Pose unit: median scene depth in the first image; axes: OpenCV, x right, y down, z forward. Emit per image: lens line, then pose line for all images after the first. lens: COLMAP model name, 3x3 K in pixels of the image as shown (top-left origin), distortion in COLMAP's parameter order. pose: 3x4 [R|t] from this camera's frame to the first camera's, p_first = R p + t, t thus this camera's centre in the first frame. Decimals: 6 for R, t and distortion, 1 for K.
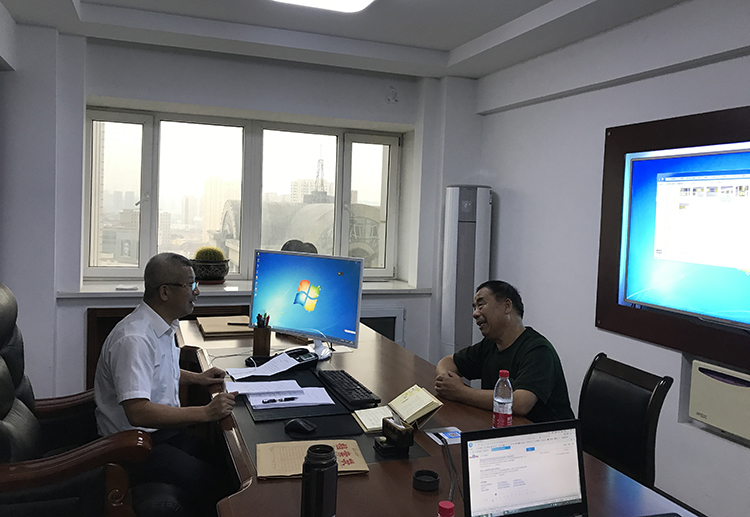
lens RADIAL K [[621.7, 0, 375.9], [0, 621.7, 238.8], [0, 0, 1]] dist [0.038733, -0.037264]
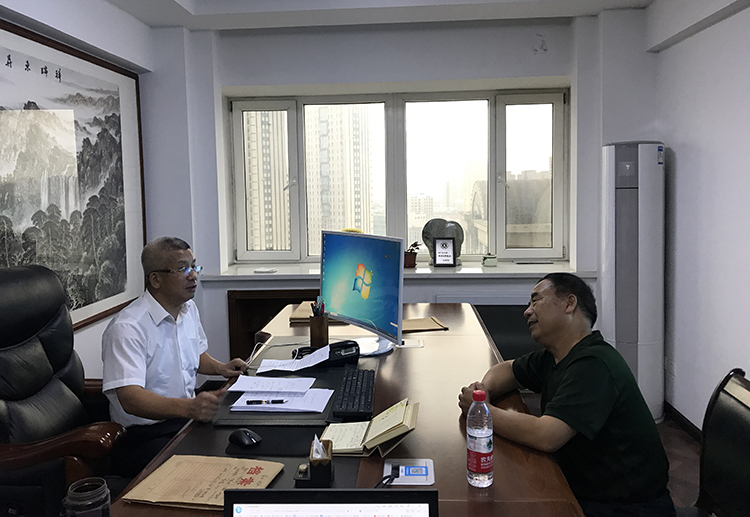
lens RADIAL K [[621.7, 0, 374.5], [0, 621.7, 229.5], [0, 0, 1]] dist [0.038733, -0.037264]
pose [[0.912494, -0.027061, -0.408193, 0.177623], [0.034031, 0.999373, 0.009821, 0.006586], [0.407671, -0.022853, 0.912843, 0.135879]]
